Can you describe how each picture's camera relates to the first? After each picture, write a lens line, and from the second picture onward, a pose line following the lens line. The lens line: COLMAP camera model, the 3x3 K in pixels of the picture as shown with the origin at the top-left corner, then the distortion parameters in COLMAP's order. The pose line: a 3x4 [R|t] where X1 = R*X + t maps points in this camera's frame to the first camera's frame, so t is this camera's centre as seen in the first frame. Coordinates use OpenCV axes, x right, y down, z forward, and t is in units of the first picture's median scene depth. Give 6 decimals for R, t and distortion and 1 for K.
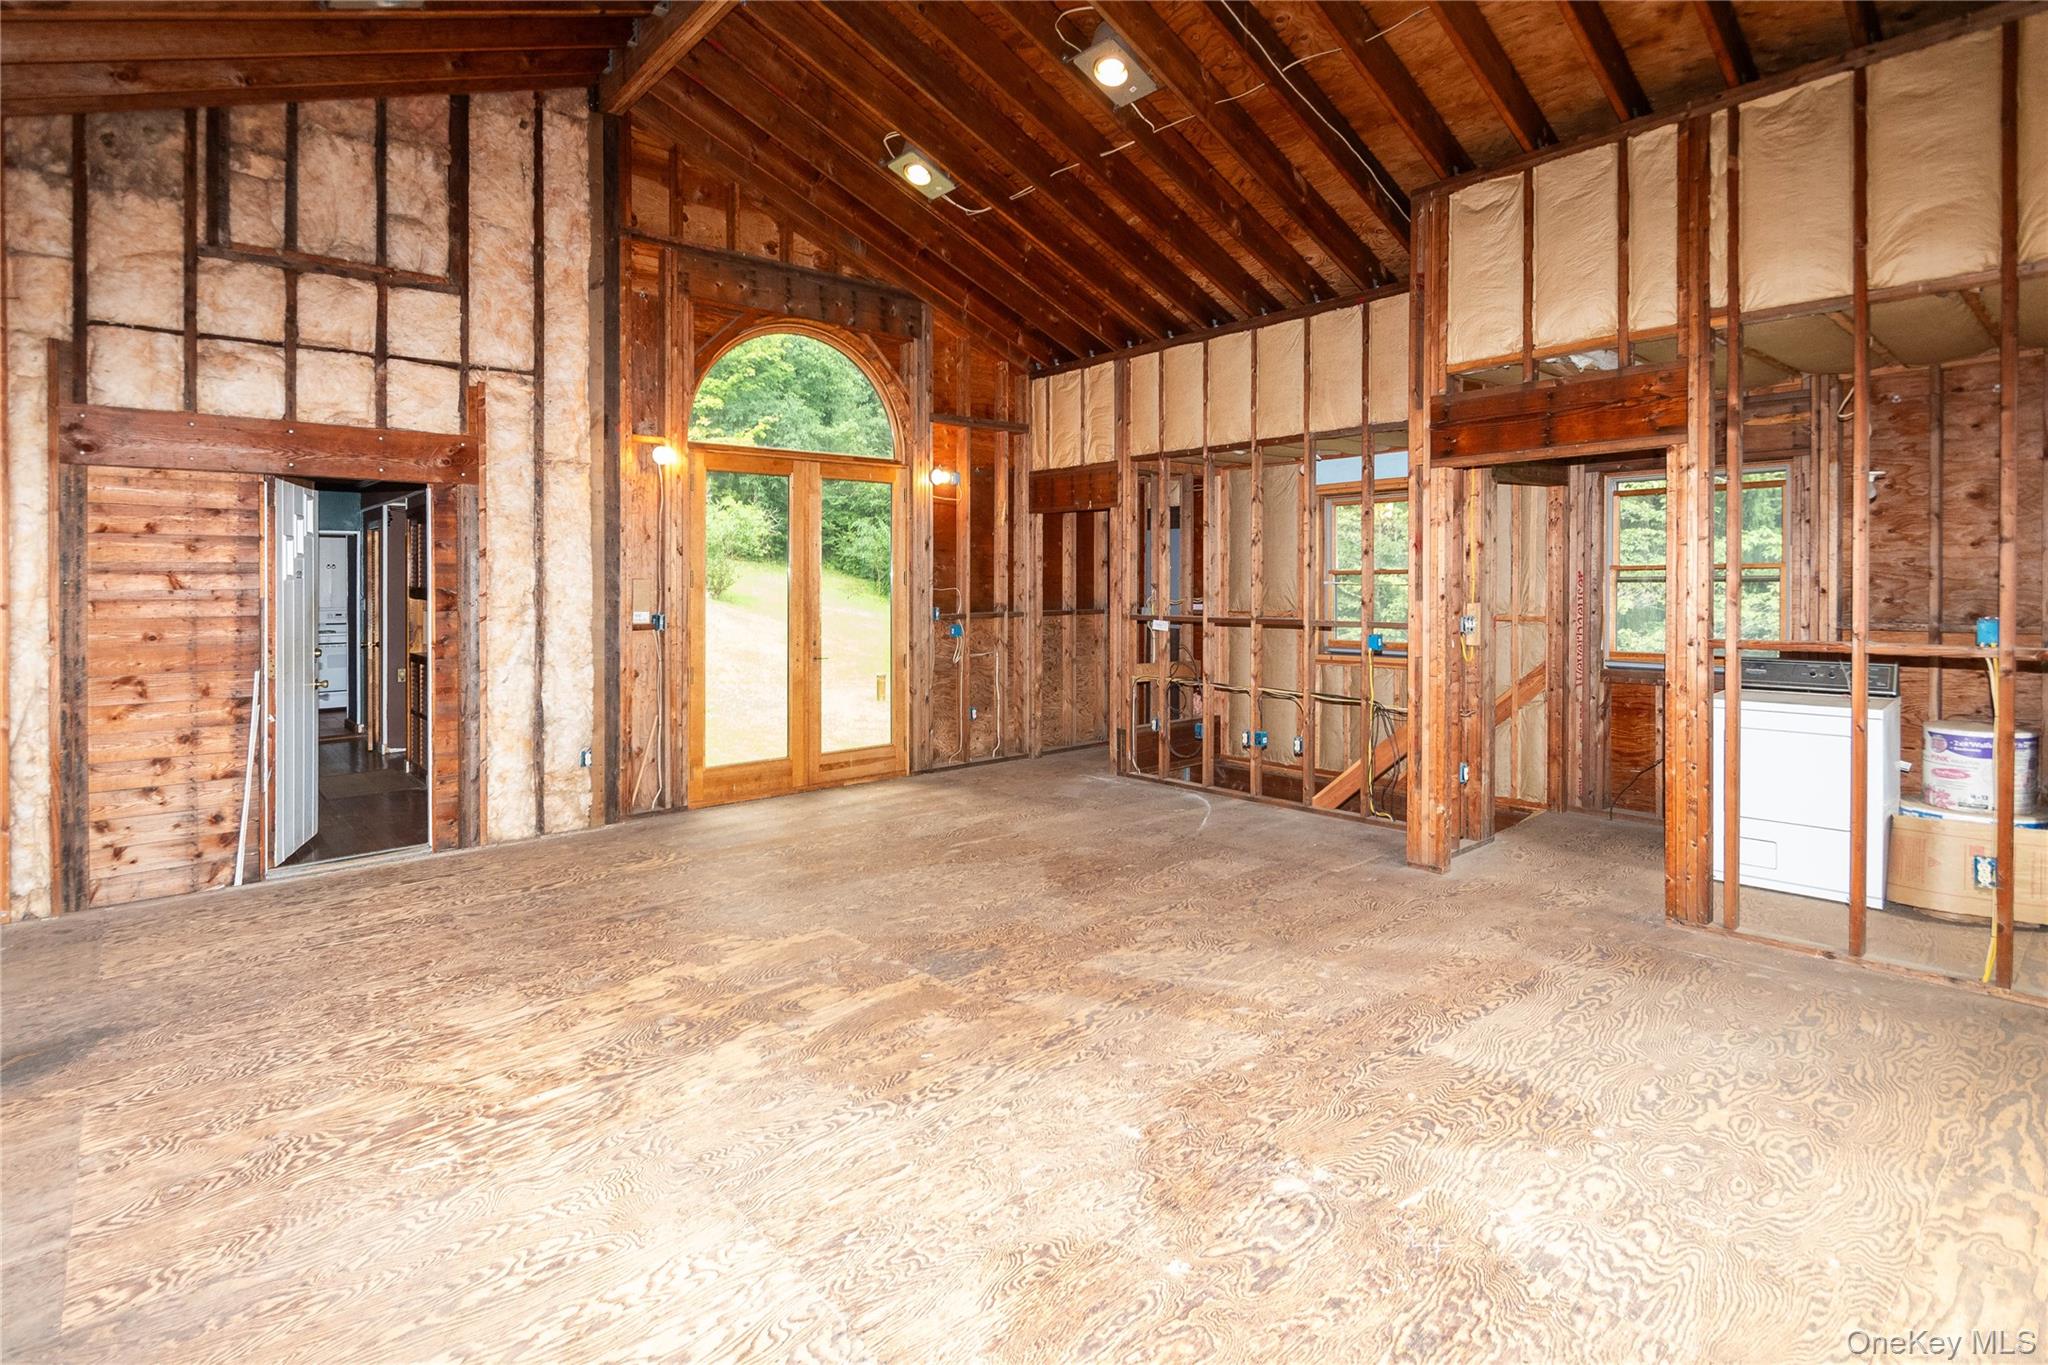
lens RADIAL K [[955.8, 0, 978.1], [0, 955.8, 682.7], [0, 0, 1]] dist [0.004111, -0.000458]
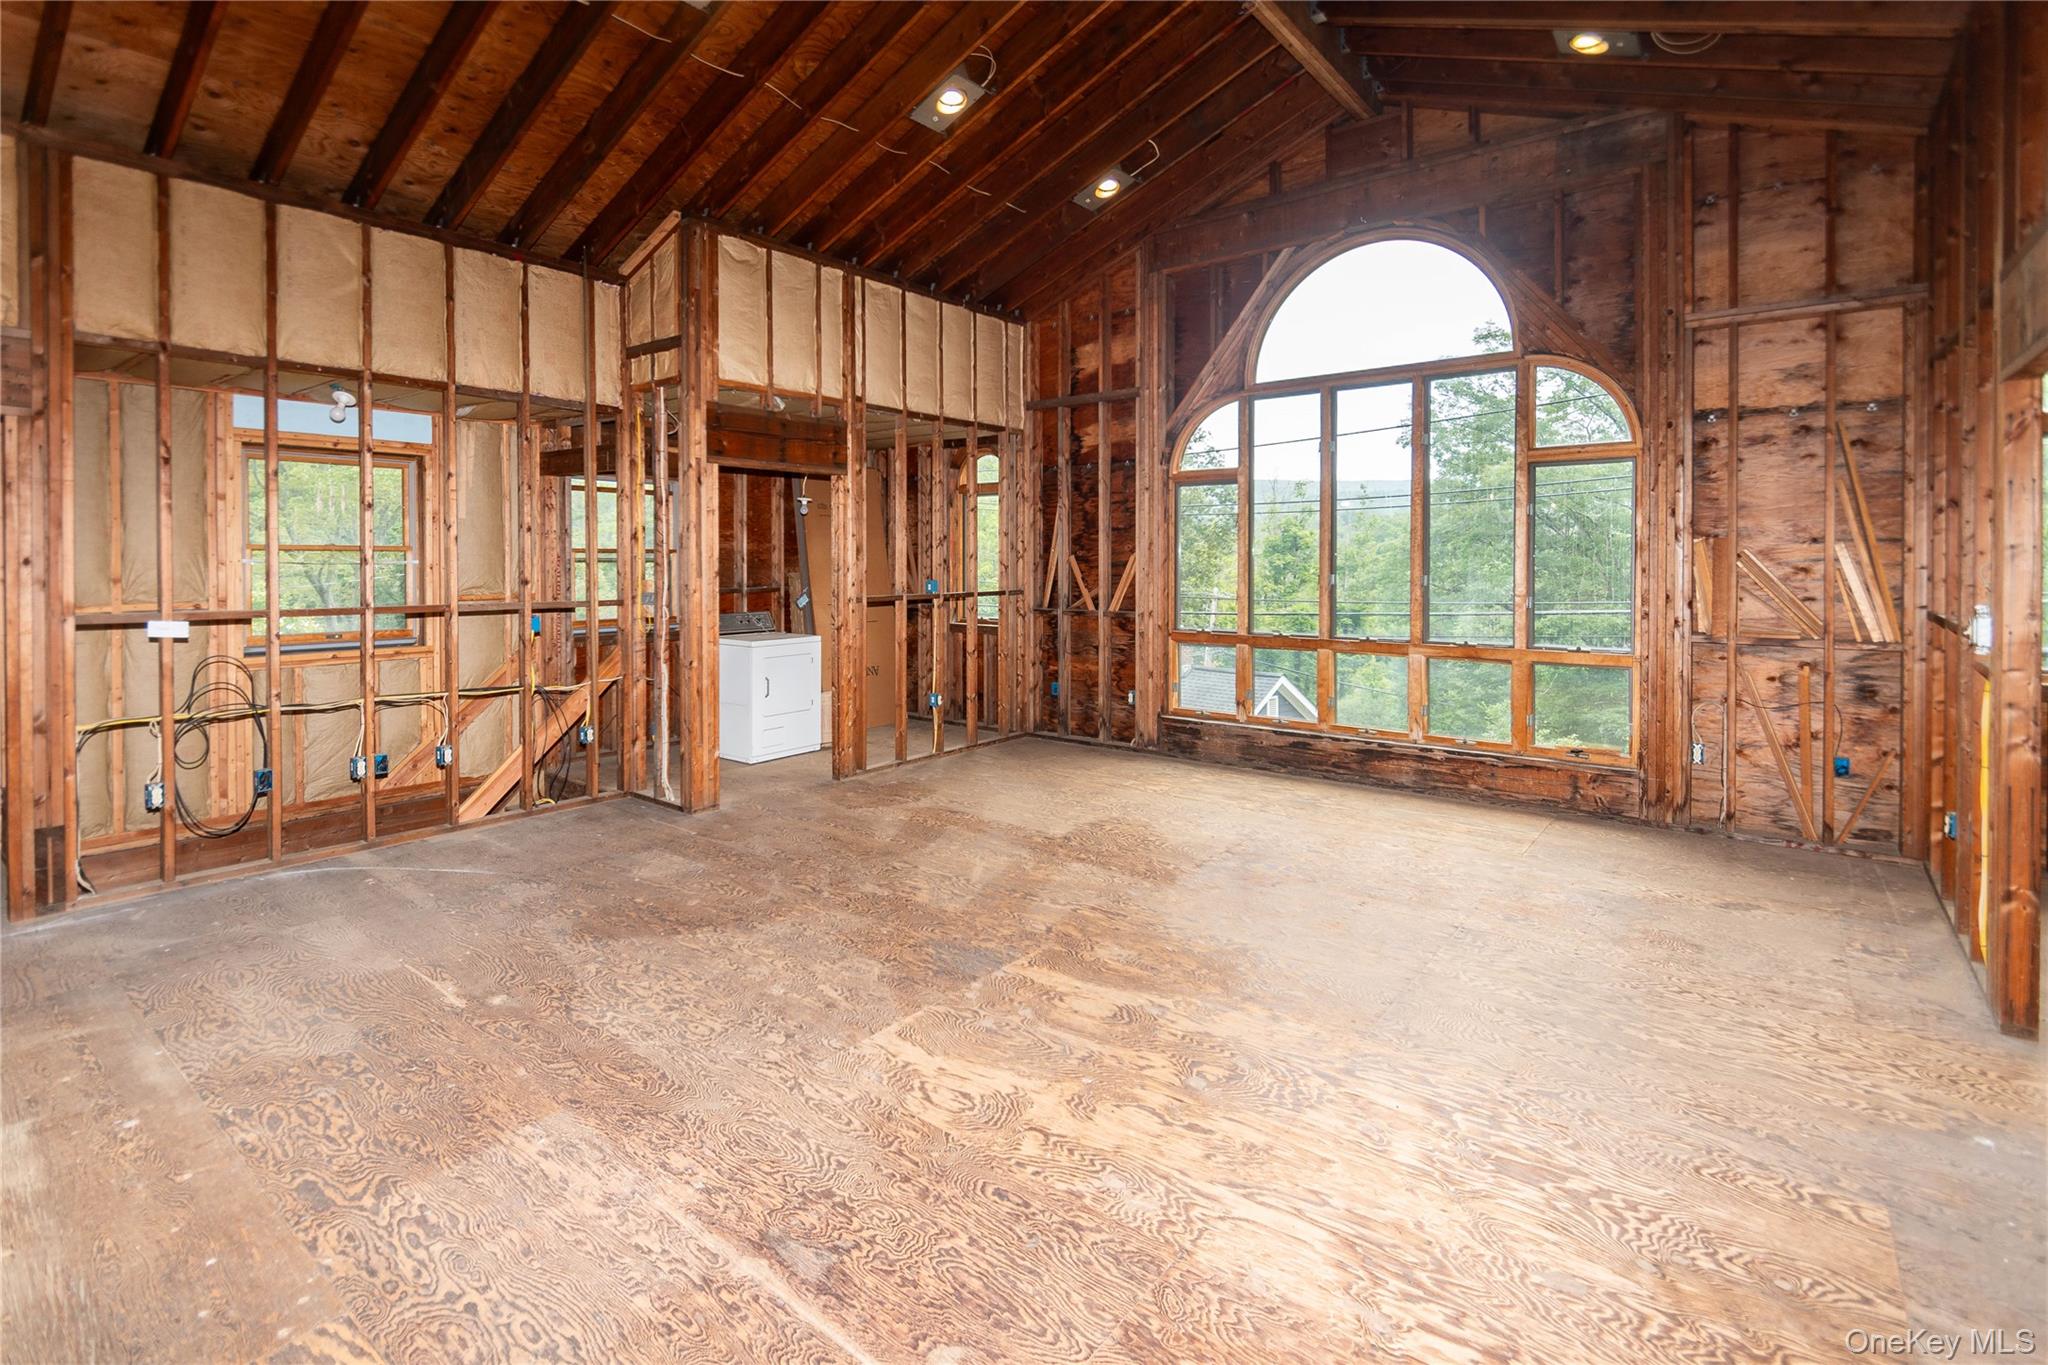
lens RADIAL K [[955.8, 0, 978.1], [0, 955.8, 682.7], [0, 0, 1]] dist [0.004111, -0.000458]
pose [[-0.164232, -0.117445, 0.979405, -0.986430], [0.099601, 0.985838, 0.134918, -0.112833], [-0.981380, 0.119707, -0.150208, 1.168582]]
